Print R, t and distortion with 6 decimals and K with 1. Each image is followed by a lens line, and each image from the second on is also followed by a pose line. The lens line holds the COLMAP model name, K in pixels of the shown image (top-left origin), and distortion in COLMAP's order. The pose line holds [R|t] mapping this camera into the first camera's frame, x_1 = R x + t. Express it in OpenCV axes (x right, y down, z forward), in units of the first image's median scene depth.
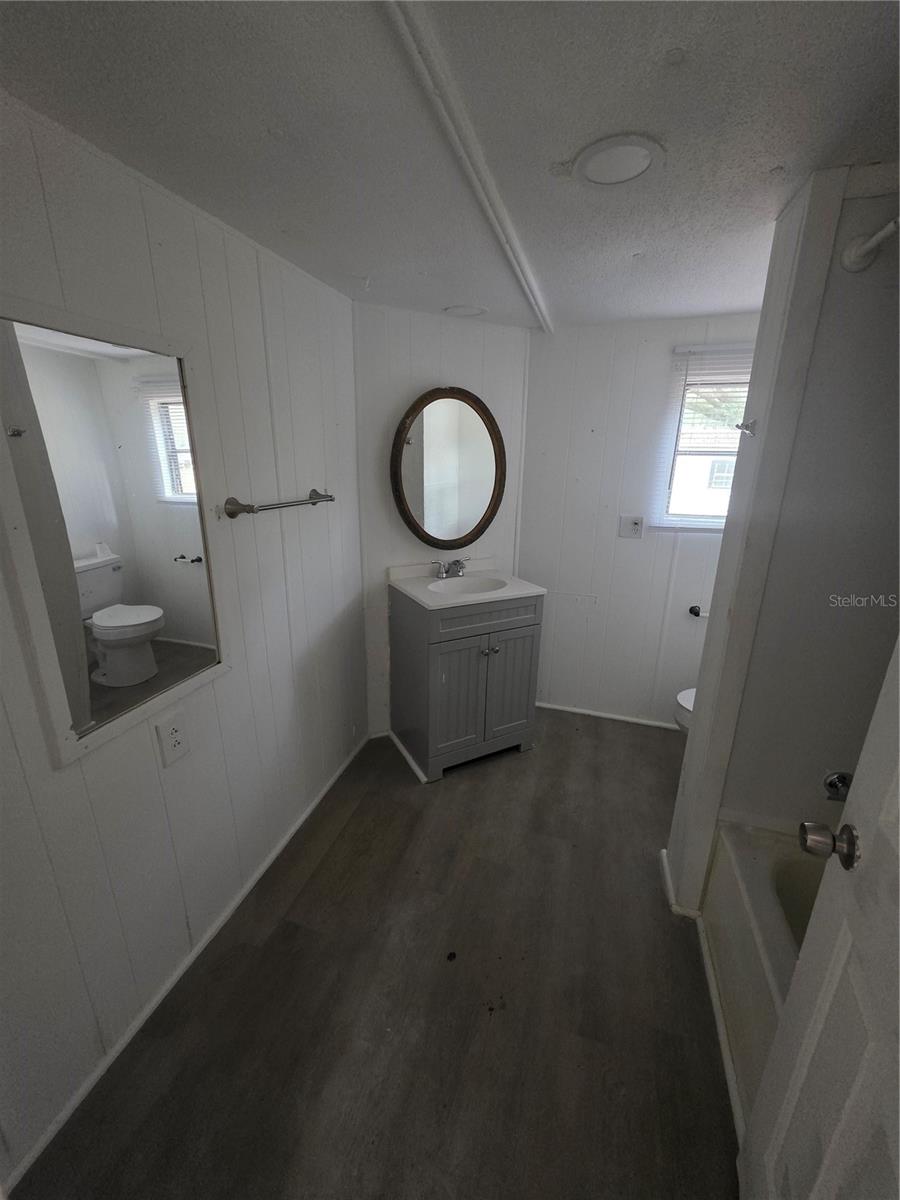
lens RADIAL K [[478.3, 0, 446.1], [0, 478.3, 599.6], [0, 0, 1]] dist [0.003843, 0.000033]
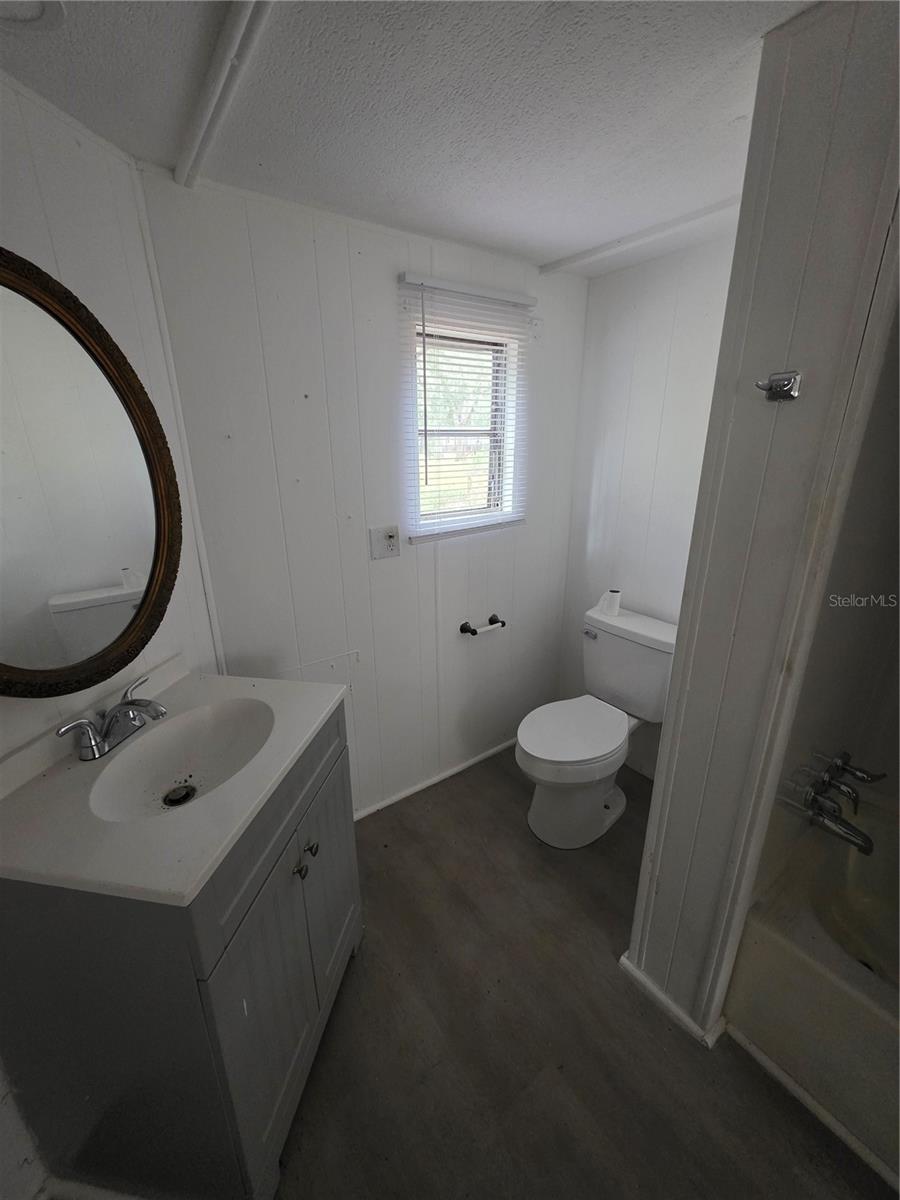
lens RADIAL K [[478.3, 0, 450.7], [0, 478.3, 599.1], [0, 0, 1]] dist [0.003843, 0.000033]
pose [[0.598474, -0.266342, 0.755573, -0.102495], [0.248803, 0.958277, 0.140723, -0.156061], [-0.761529, 0.103770, 0.639770, 0.529011]]
